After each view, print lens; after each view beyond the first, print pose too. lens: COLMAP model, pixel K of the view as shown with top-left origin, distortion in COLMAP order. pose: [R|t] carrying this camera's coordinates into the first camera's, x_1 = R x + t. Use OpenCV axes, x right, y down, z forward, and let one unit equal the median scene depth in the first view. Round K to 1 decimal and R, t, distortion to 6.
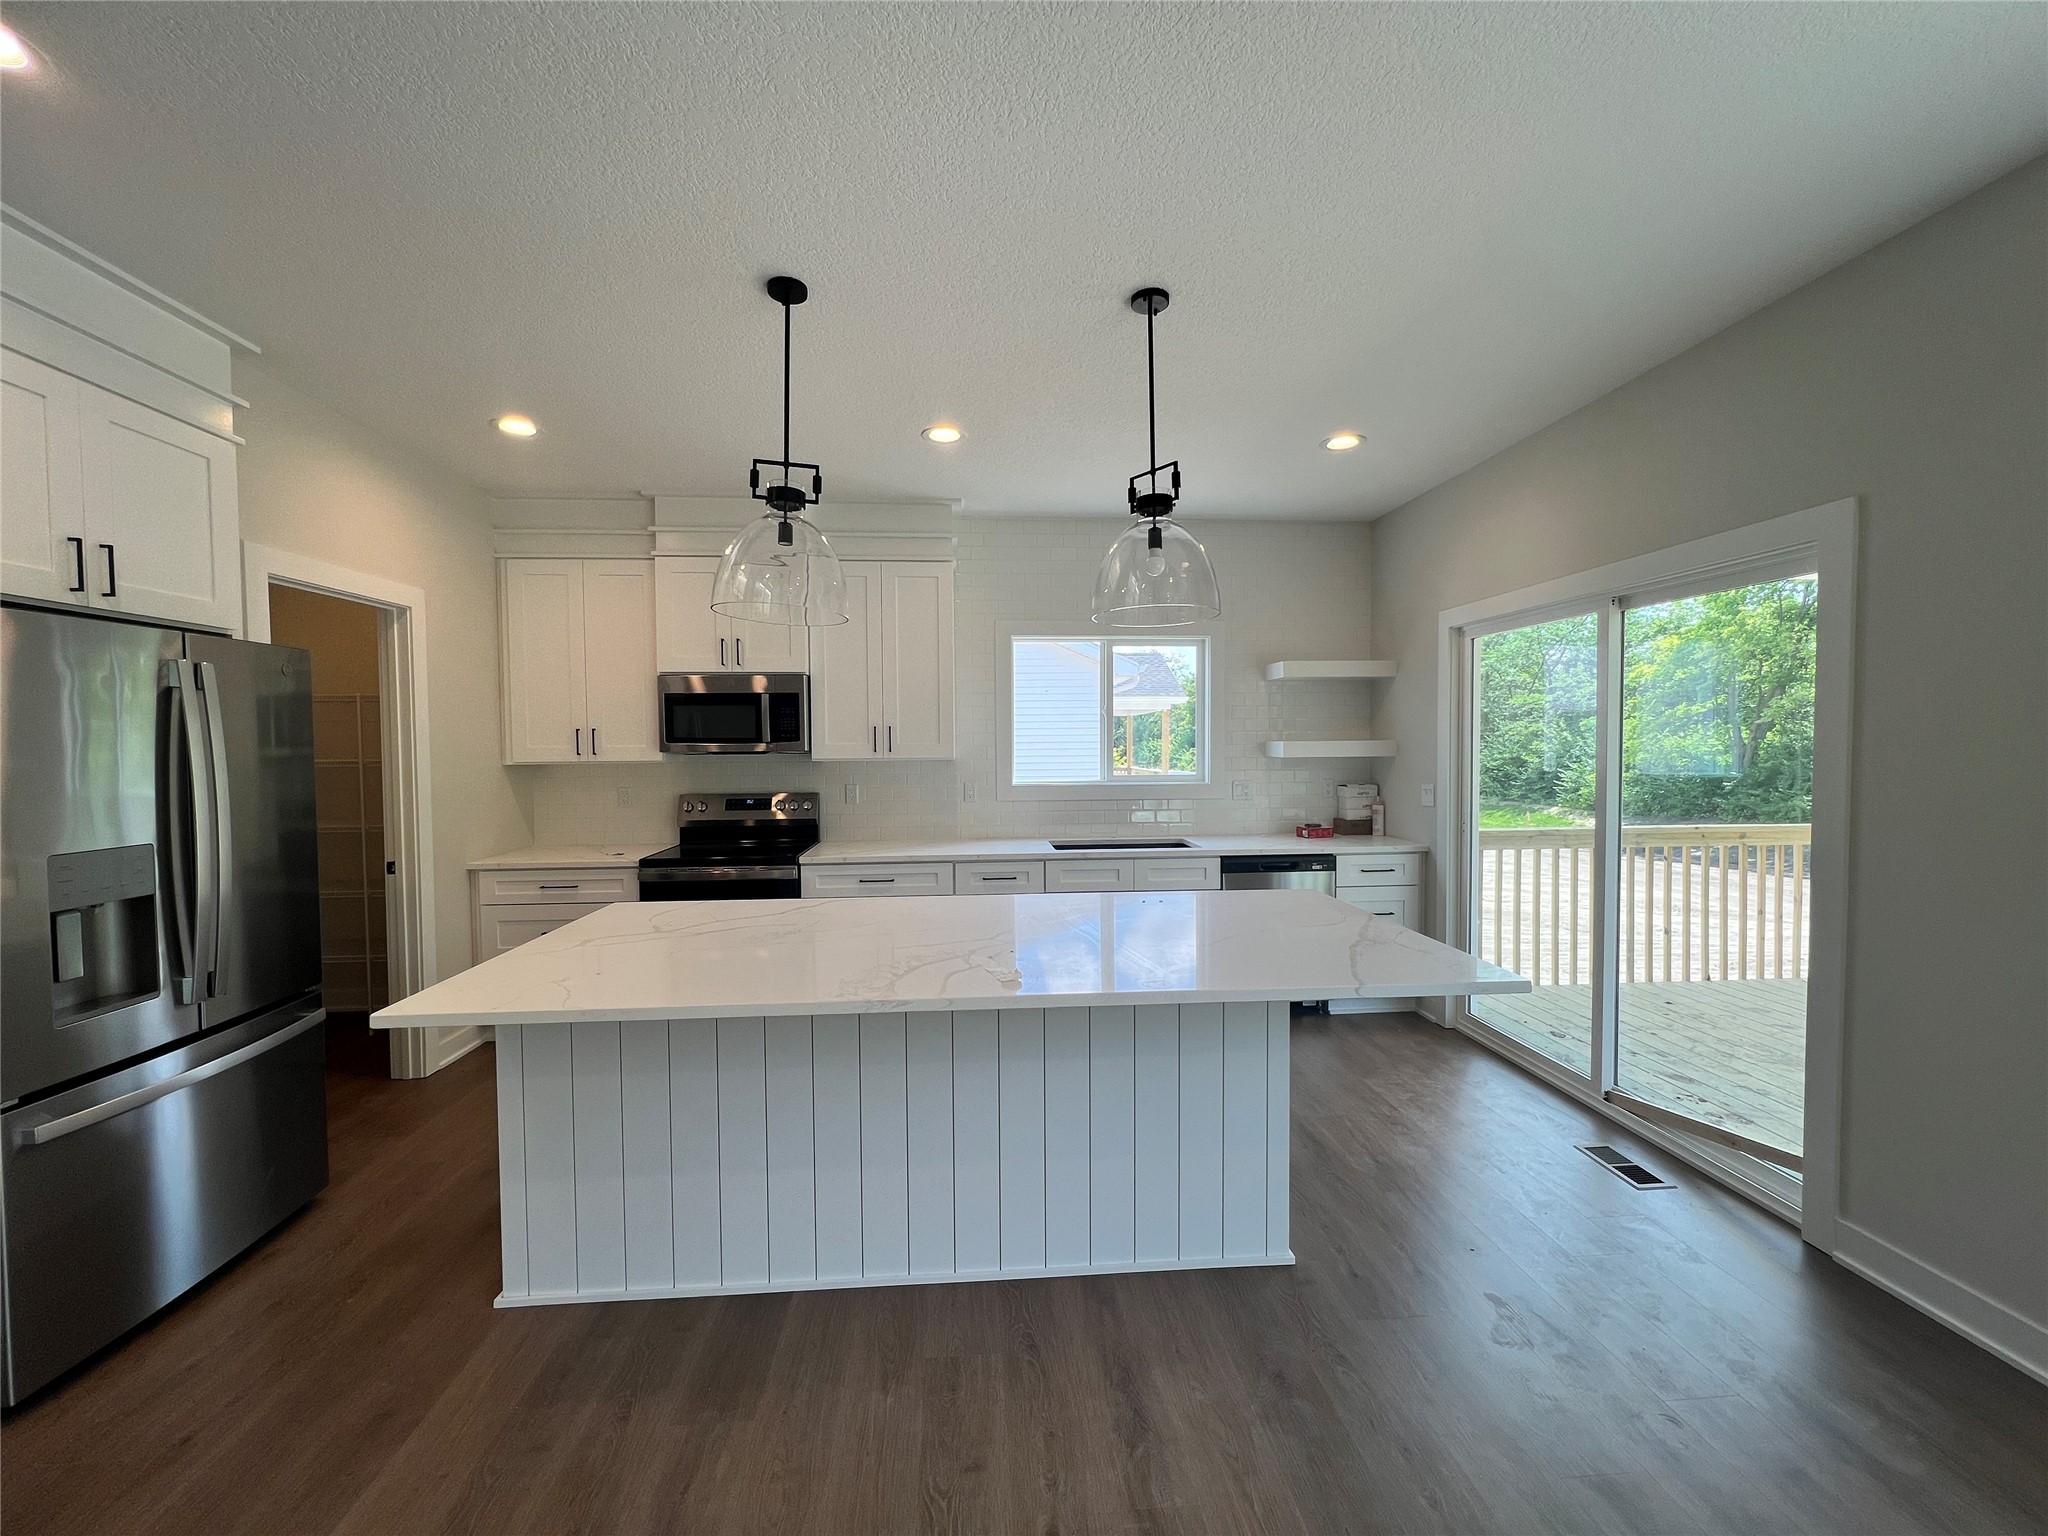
lens RADIAL K [[823.8, 0, 1022.2], [0, 823.8, 772.3], [0, 0, 1]] dist [-0.003009, 0.000655]
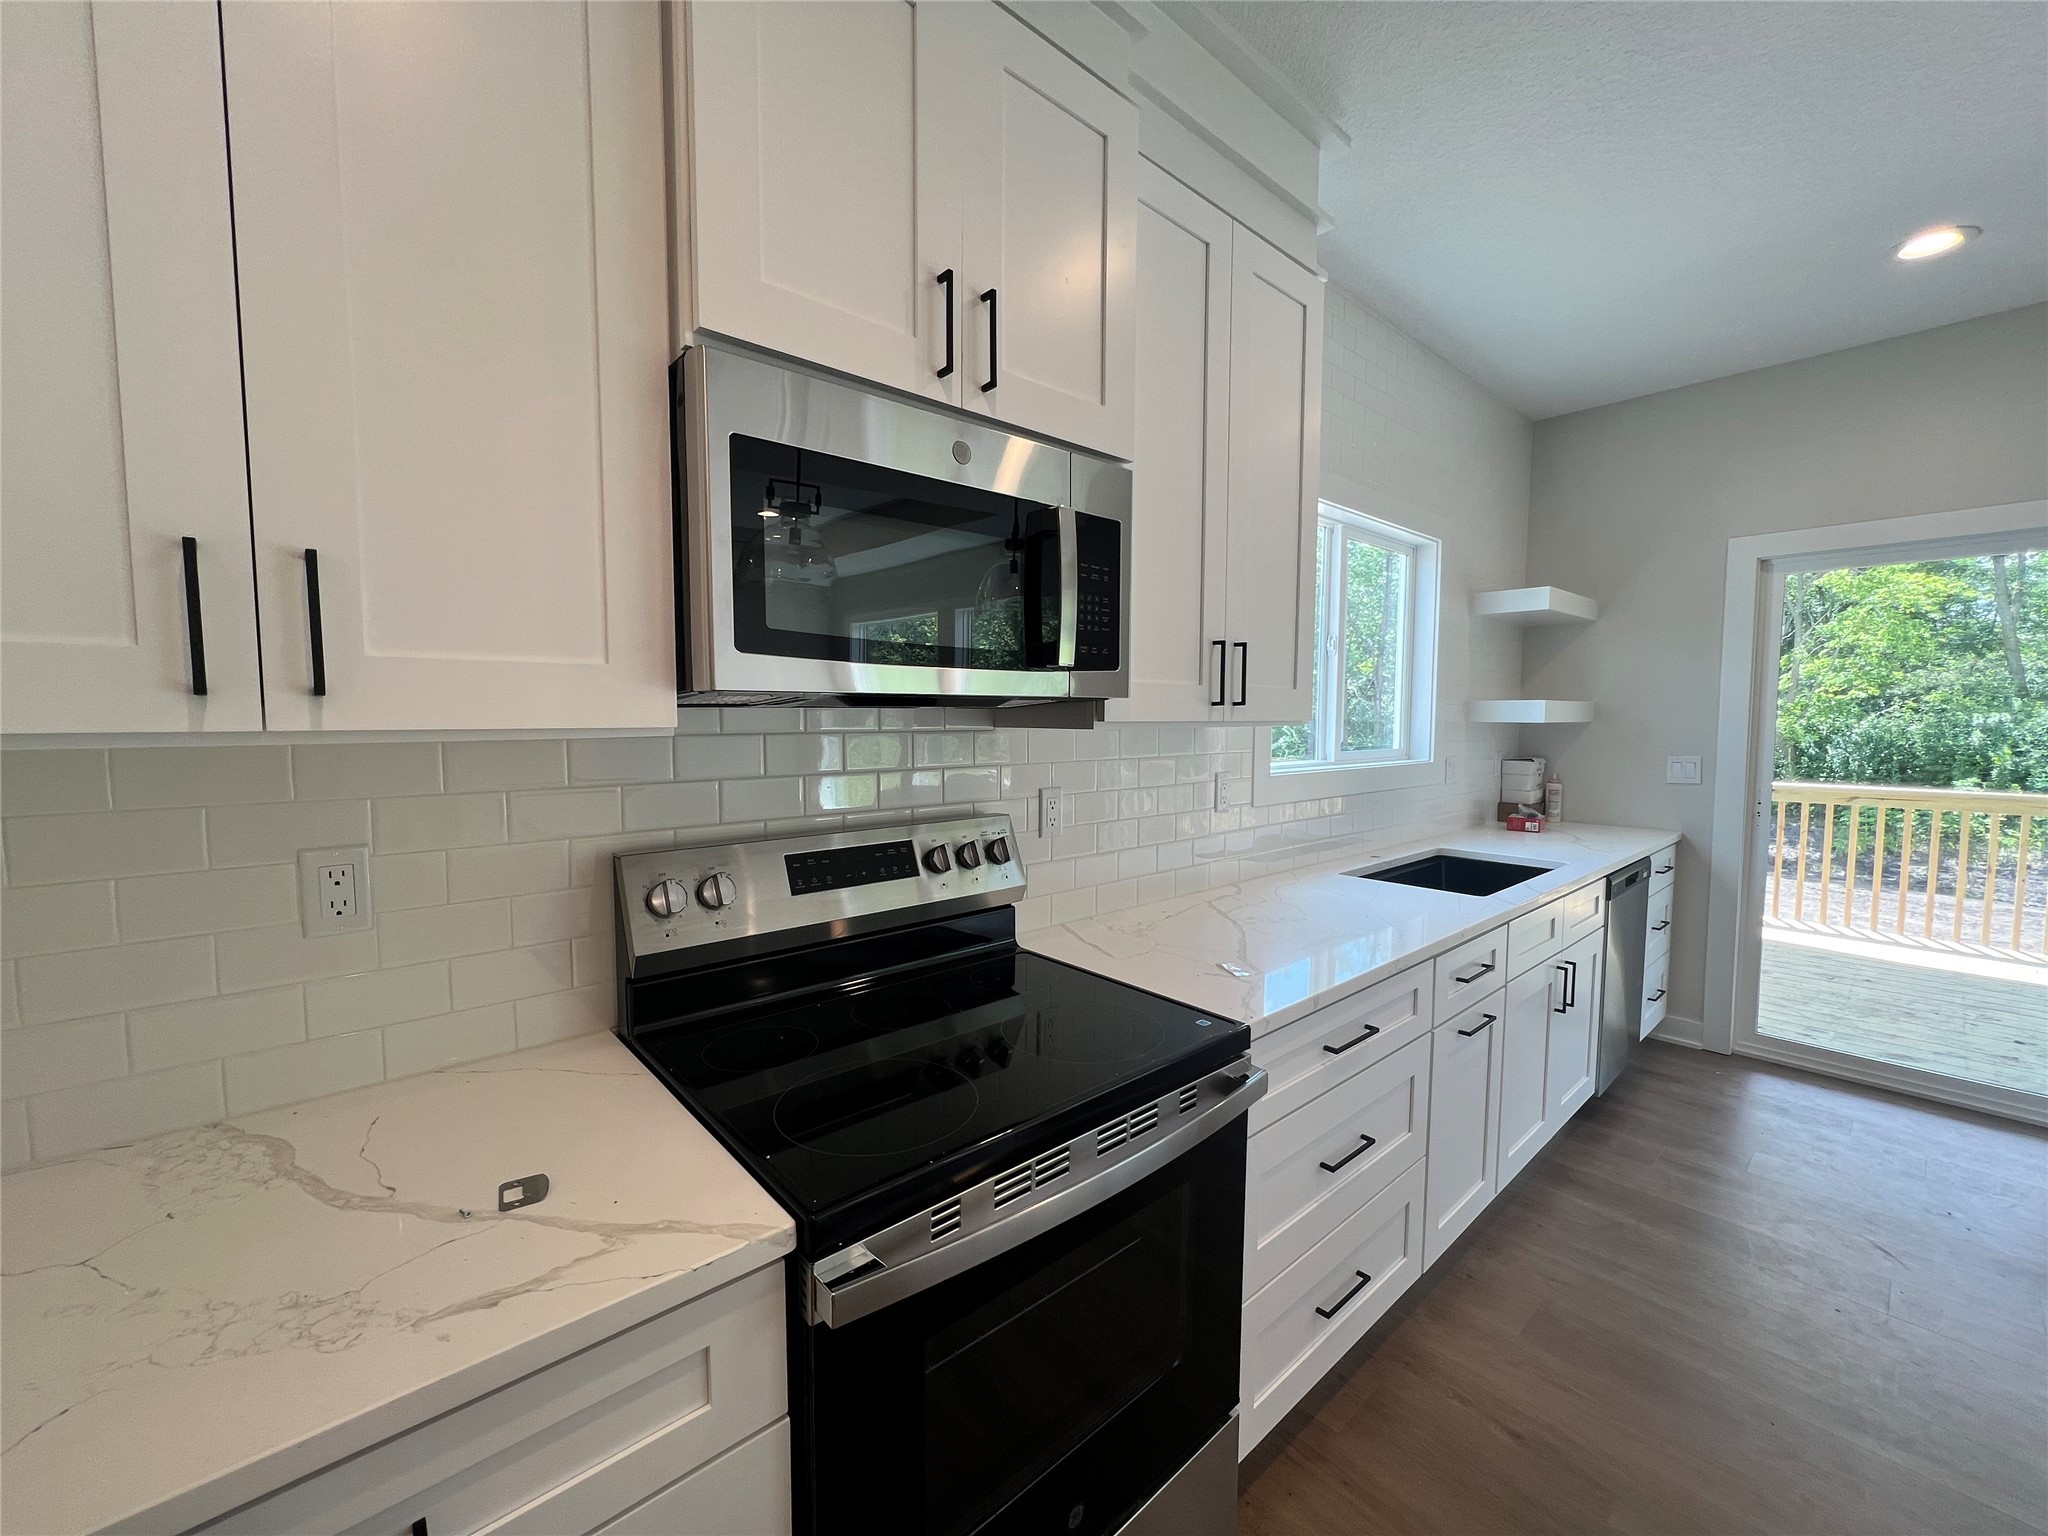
lens RADIAL K [[823.8, 0, 1025.6], [0, 823.8, 773.4], [0, 0, 1]] dist [-0.003009, 0.000655]
pose [[0.794770, -0.034664, 0.605920, -0.514005], [0.013126, 0.999116, 0.039942, -0.009460], [-0.606769, -0.023791, 0.794522, 0.767309]]
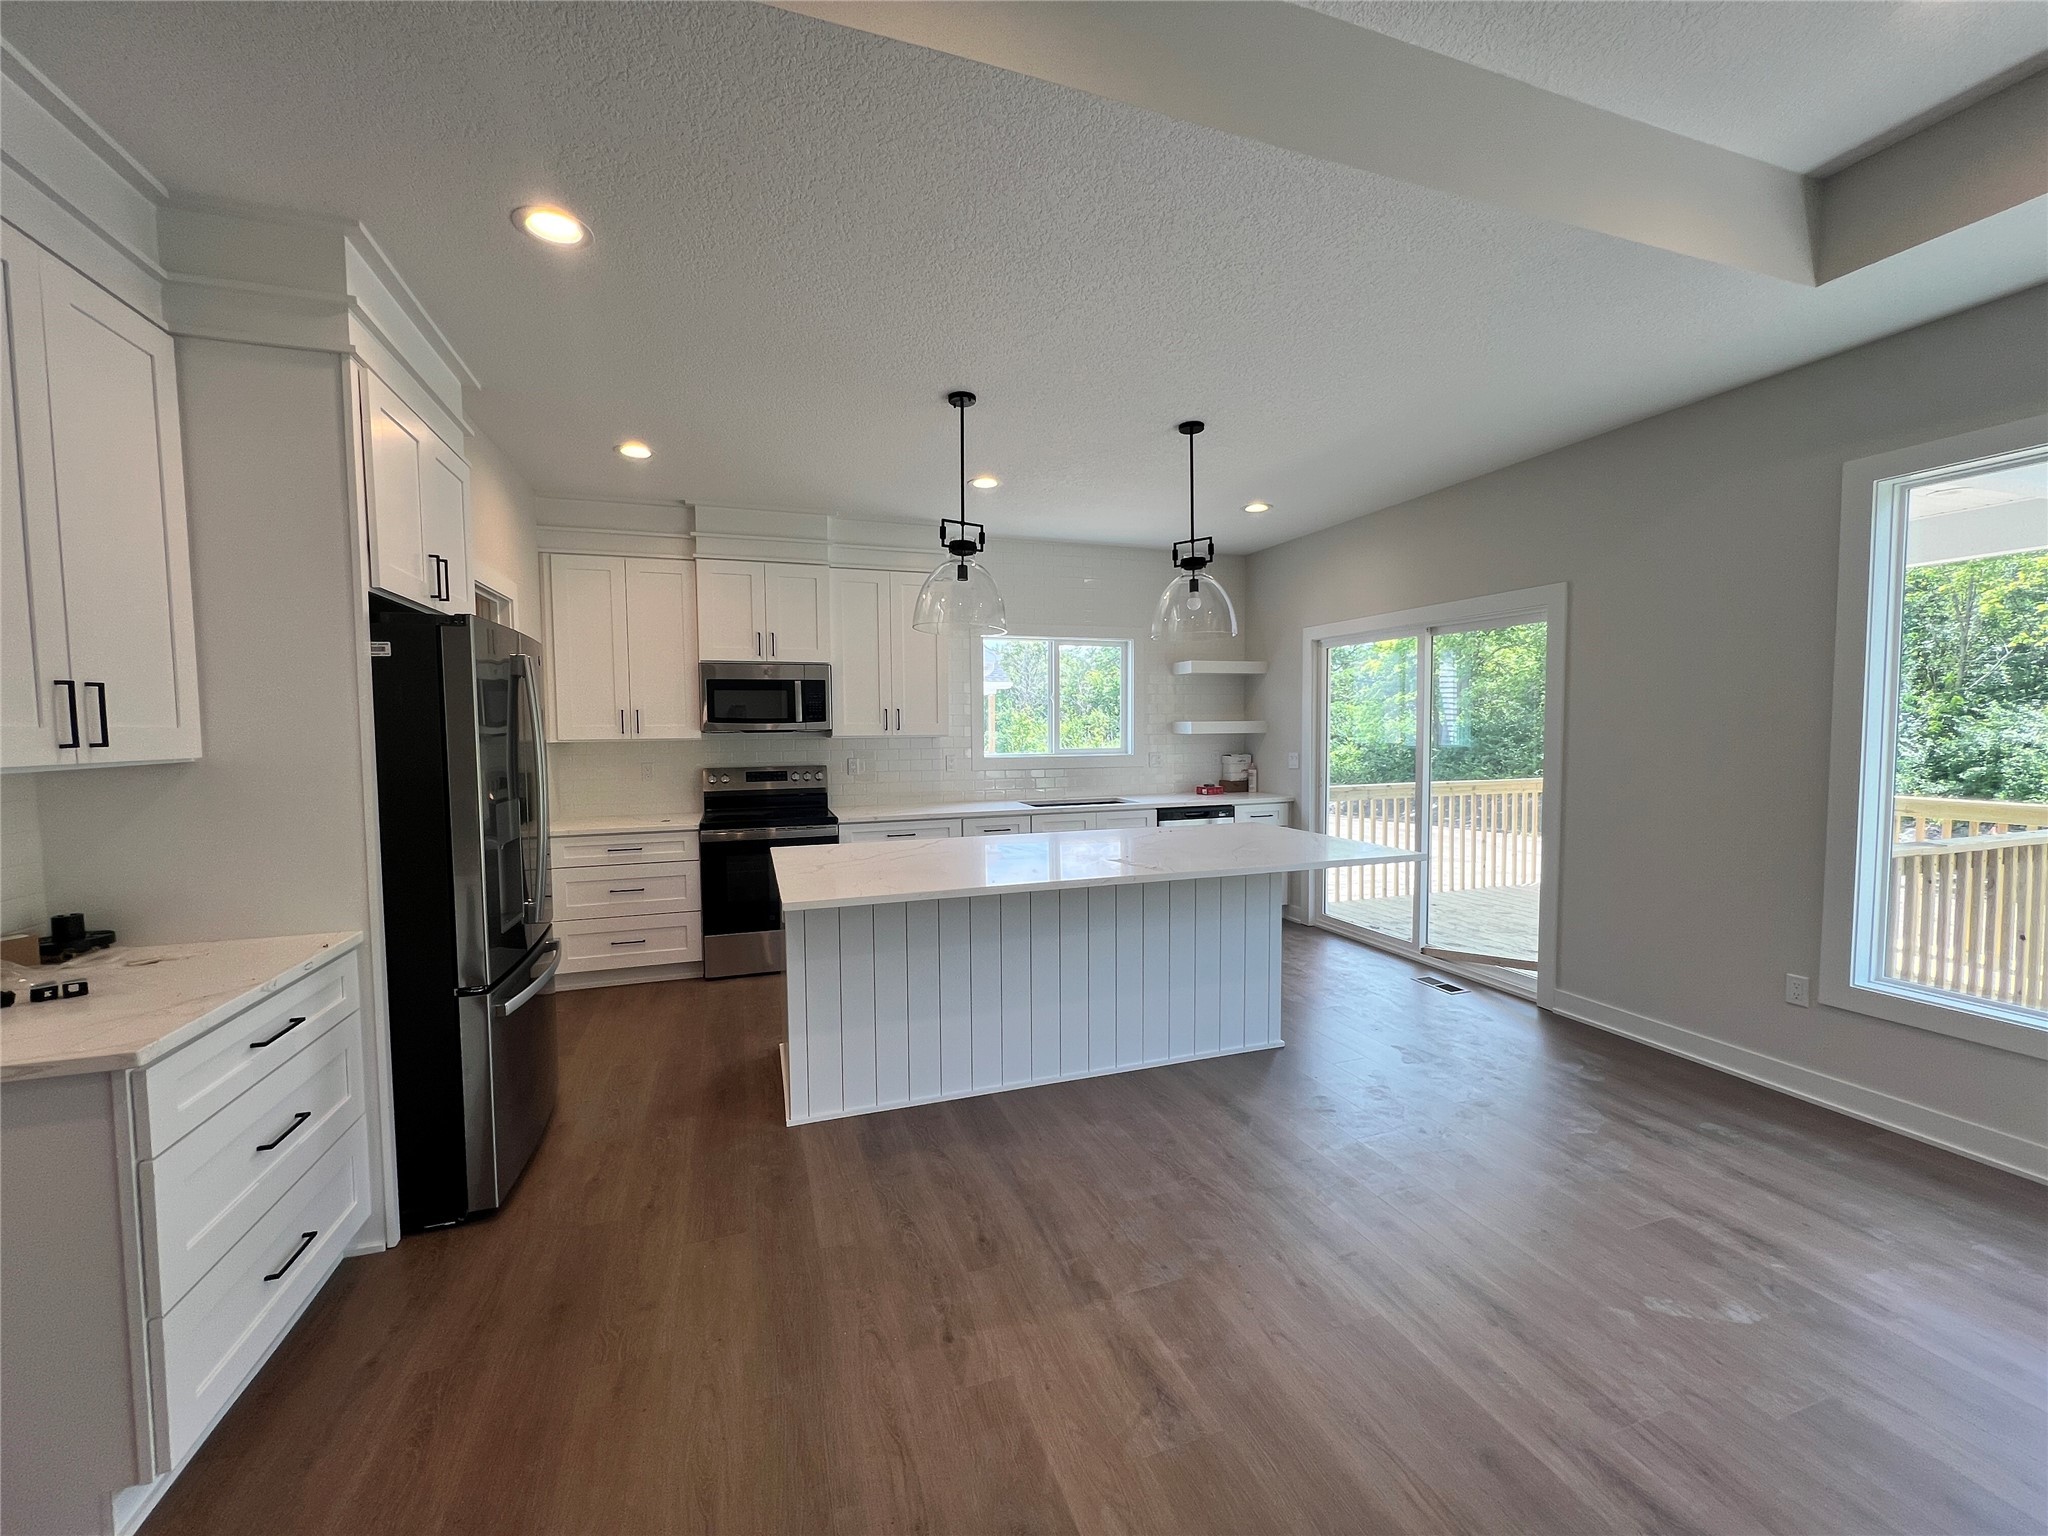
lens RADIAL K [[823.8, 0, 1024.0], [0, 823.8, 774.3], [0, 0, 1]] dist [-0.003009, 0.000655]
pose [[0.965932, -0.015875, 0.258309, -0.307747], [0.009922, 0.999655, 0.024336, 0.013033], [-0.258606, -0.020944, 0.965756, -0.222139]]
